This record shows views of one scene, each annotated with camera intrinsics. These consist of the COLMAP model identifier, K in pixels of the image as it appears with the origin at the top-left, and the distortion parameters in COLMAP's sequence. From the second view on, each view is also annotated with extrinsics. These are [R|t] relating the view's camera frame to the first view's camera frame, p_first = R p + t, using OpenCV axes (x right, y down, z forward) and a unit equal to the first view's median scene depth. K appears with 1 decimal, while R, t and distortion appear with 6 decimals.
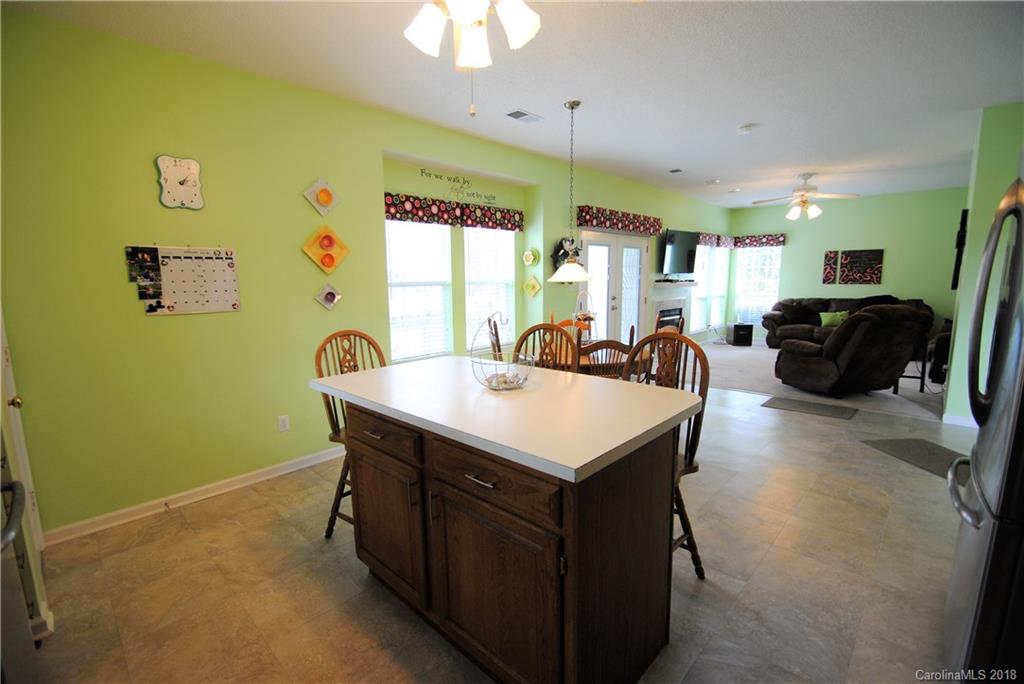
lens RADIAL K [[450.2, 0, 505.7], [0, 450.2, 346.8], [0, 0, 1]] dist [0.000912, -0.011078]
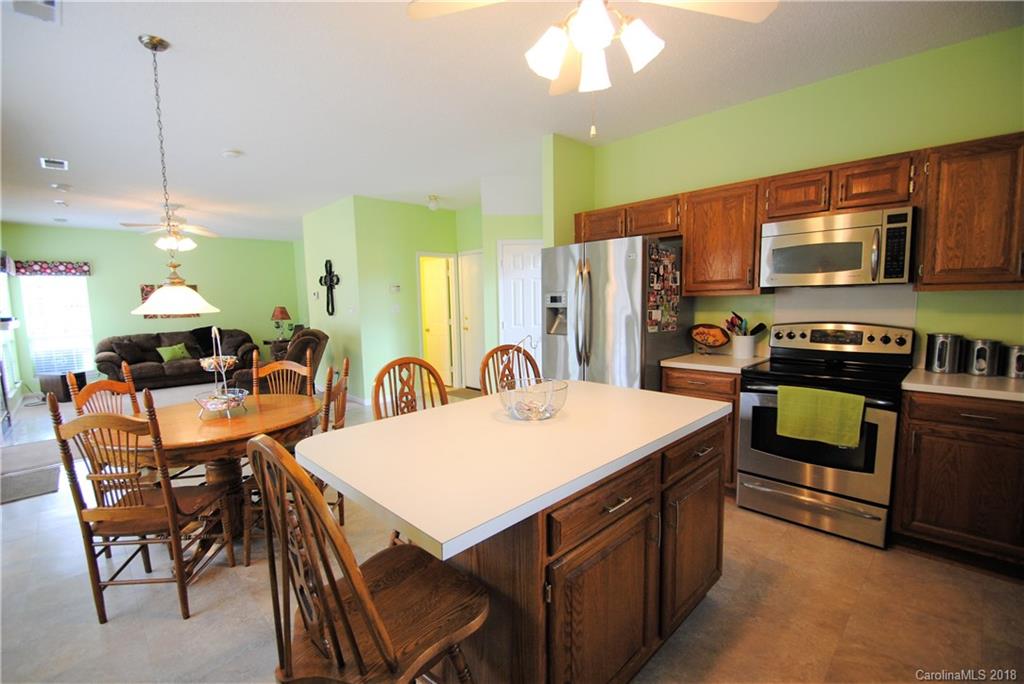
lens RADIAL K [[450.2, 0, 492.5], [0, 450.2, 347.3], [0, 0, 1]] dist [0.000912, -0.011078]
pose [[0.054172, -0.093115, 0.994181, -0.243092], [0.173921, 0.981303, 0.082432, -0.037208], [-0.983269, 0.168443, 0.069353, 0.265427]]
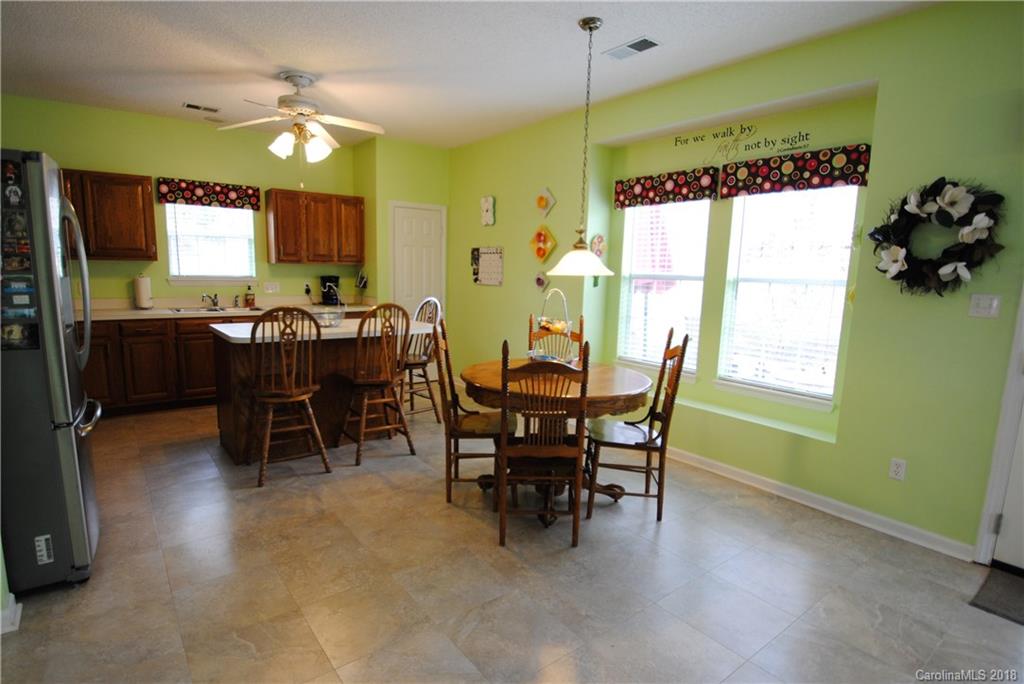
lens RADIAL K [[521.9, 0, 484.0], [0, 521.9, 346.6], [0, 0, 1]] dist [-0.000725, -0.004815]
pose [[-0.171861, 0.159419, -0.972137, 0.499065], [-0.168235, 0.967573, 0.188412, -0.085121], [0.970650, 0.195928, -0.139468, 0.503891]]
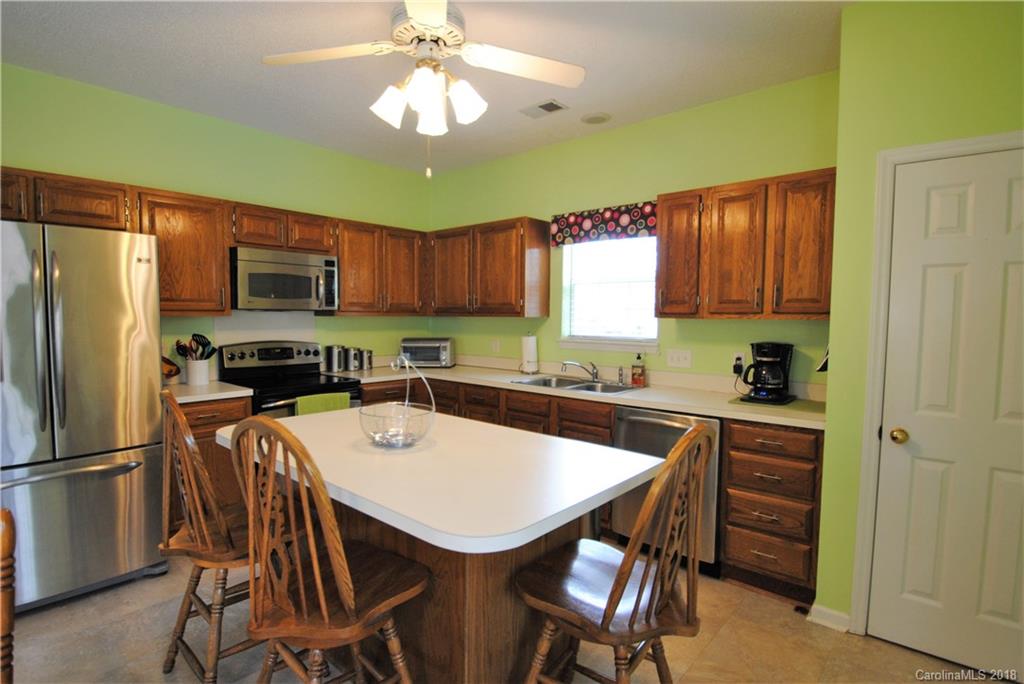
lens RADIAL K [[521.9, 0, 498.9], [0, 521.9, 344.9], [0, 0, 1]] dist [-0.000725, -0.004815]
pose [[-0.999232, 0.009789, -0.037940, -0.042123], [0.001665, 0.978026, 0.208478, -0.080794], [0.039147, 0.208255, -0.977291, 0.523201]]
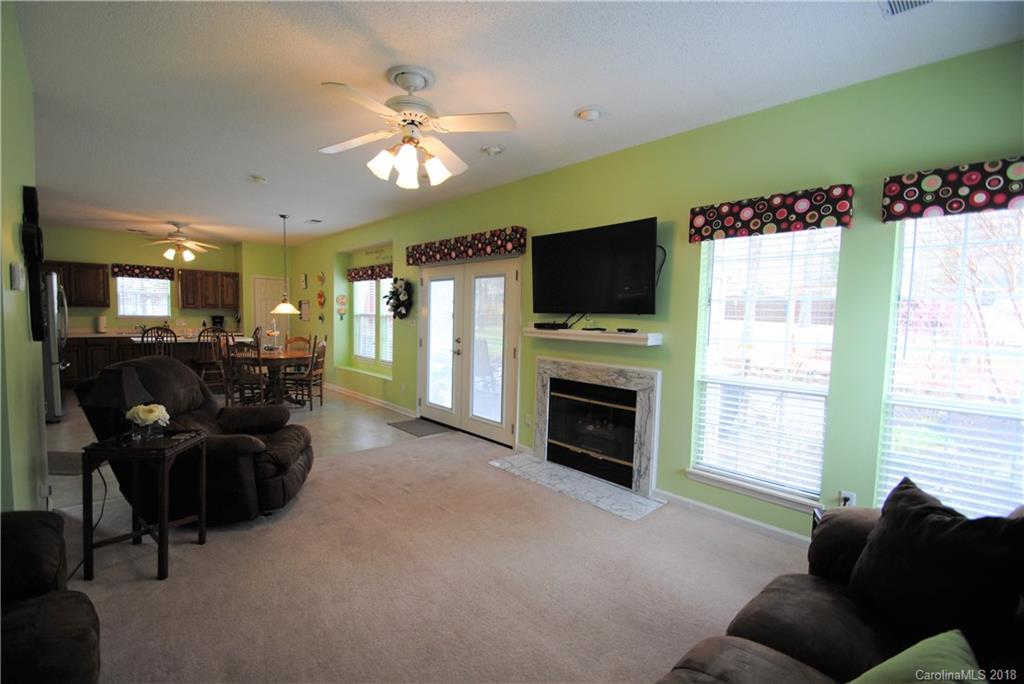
lens RADIAL K [[450.2, 0, 495.3], [0, 450.2, 347.1], [0, 0, 1]] dist [0.000912, -0.011078]
pose [[-0.070524, 0.085946, -0.993801, 0.925071], [-0.170324, 0.980613, 0.096892, -0.165035], [0.982861, 0.176101, -0.054518, 0.976528]]
